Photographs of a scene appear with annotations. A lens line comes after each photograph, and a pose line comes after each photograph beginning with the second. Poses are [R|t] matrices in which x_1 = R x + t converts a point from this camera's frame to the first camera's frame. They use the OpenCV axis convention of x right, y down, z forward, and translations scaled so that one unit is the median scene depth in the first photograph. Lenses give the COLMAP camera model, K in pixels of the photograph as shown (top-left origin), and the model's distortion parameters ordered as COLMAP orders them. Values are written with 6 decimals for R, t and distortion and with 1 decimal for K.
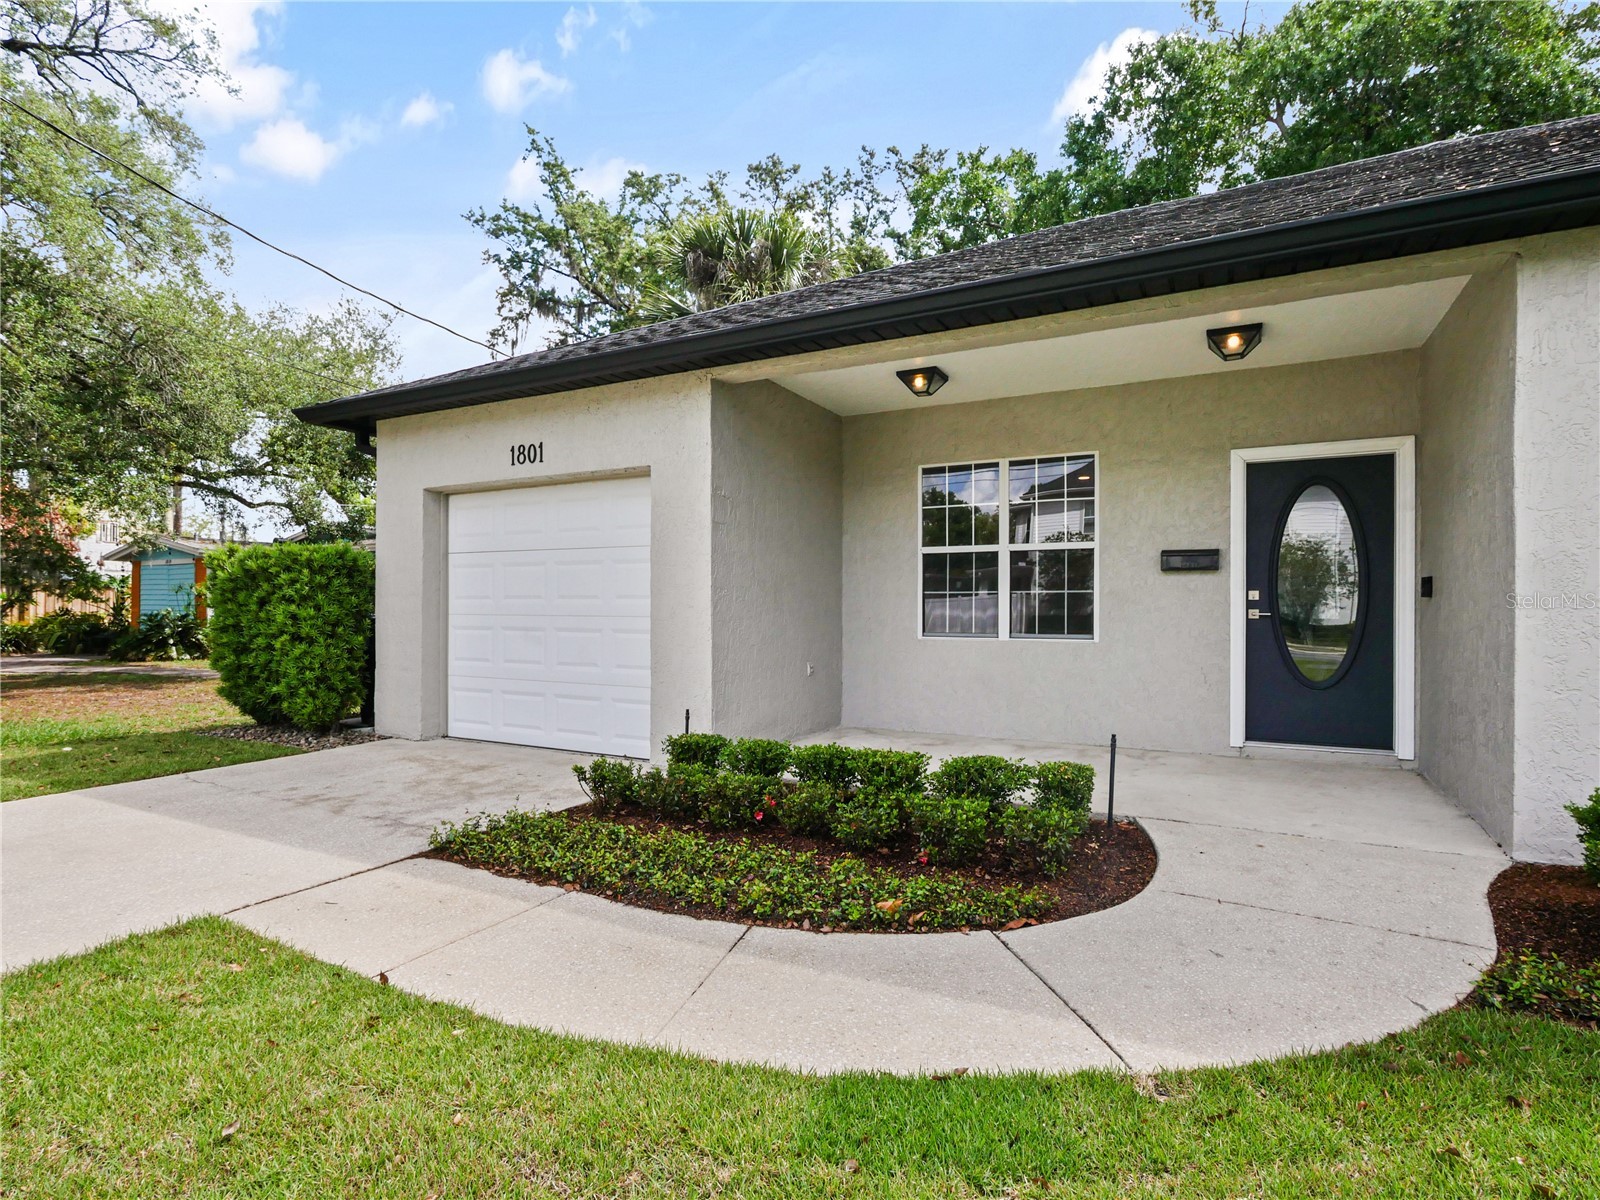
lens RADIAL K [[832.0, 0, 798.7], [0, 832.0, 606.0], [0, 0, 1]] dist [0.003960, 0.000140]
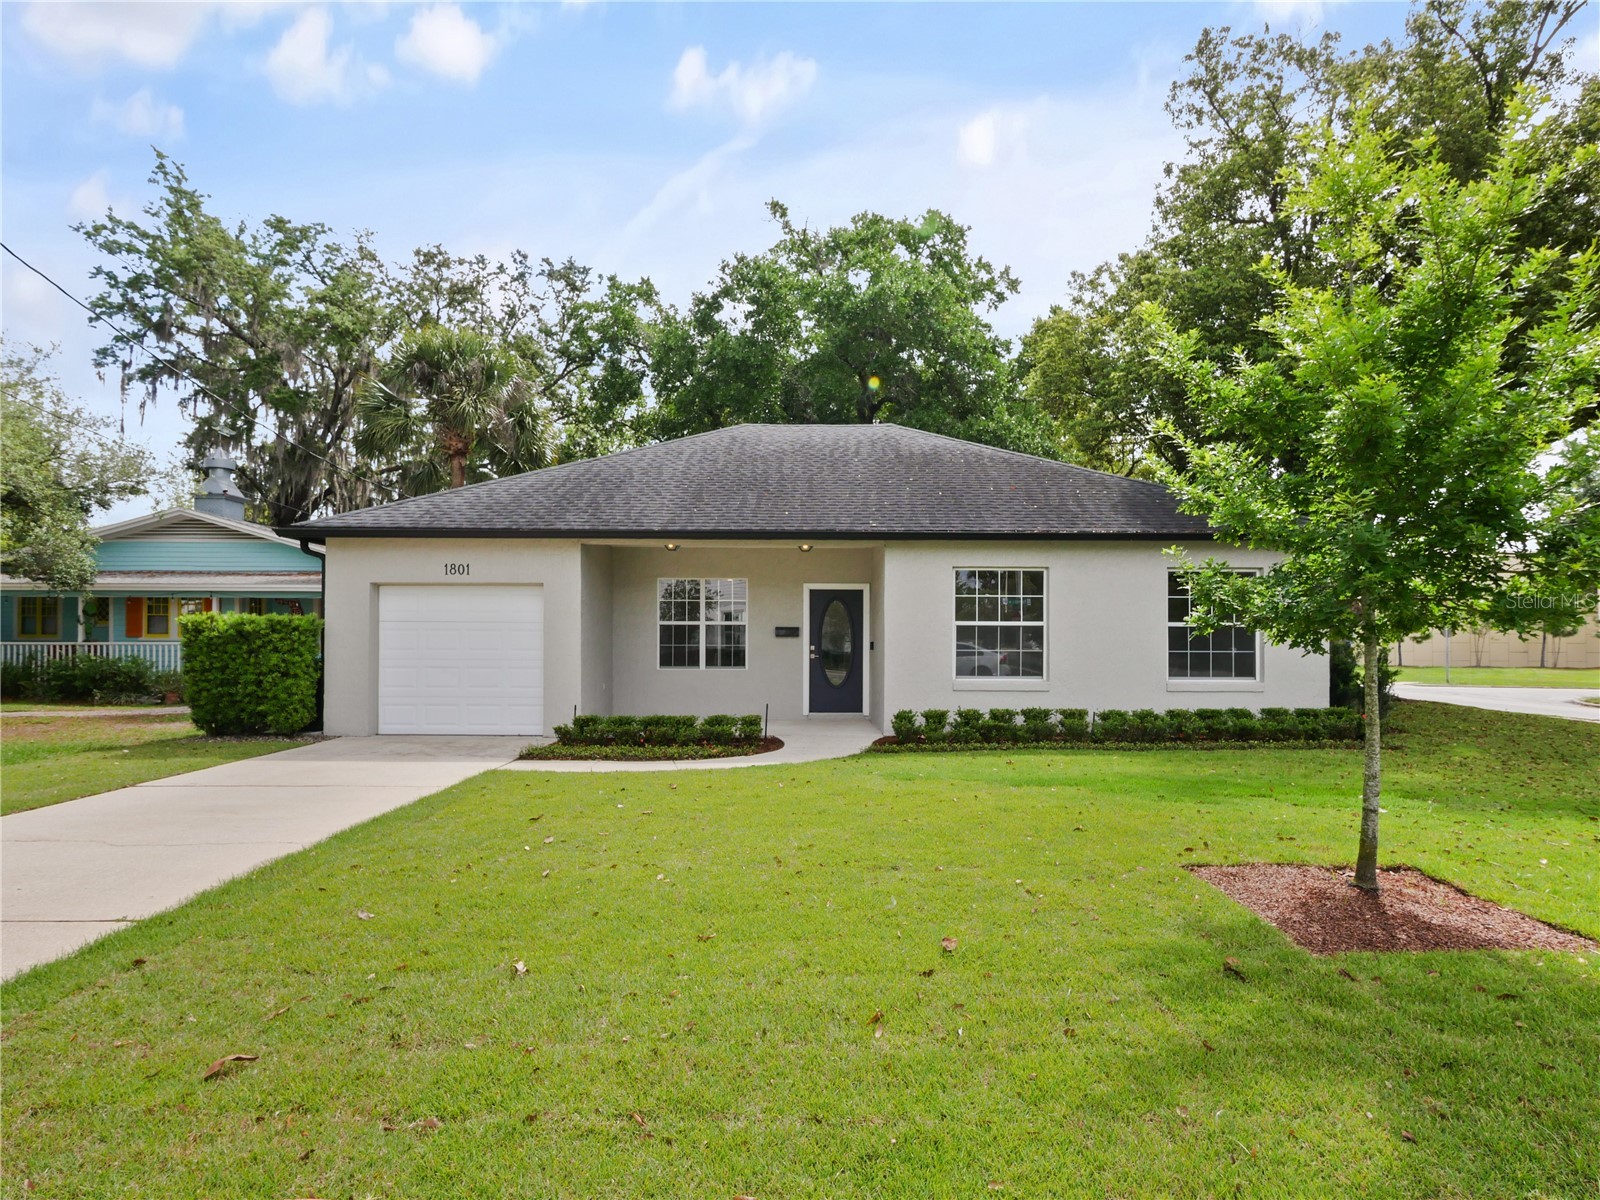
lens RADIAL K [[832.0, 0, 800.4], [0, 832.0, 606.4], [0, 0, 1]] dist [0.003960, 0.000140]
pose [[0.883018, 0.021293, 0.468856, -0.159024], [-0.003325, 0.999229, -0.039117, -0.010849], [-0.469327, 0.032982, 0.882408, -0.286940]]
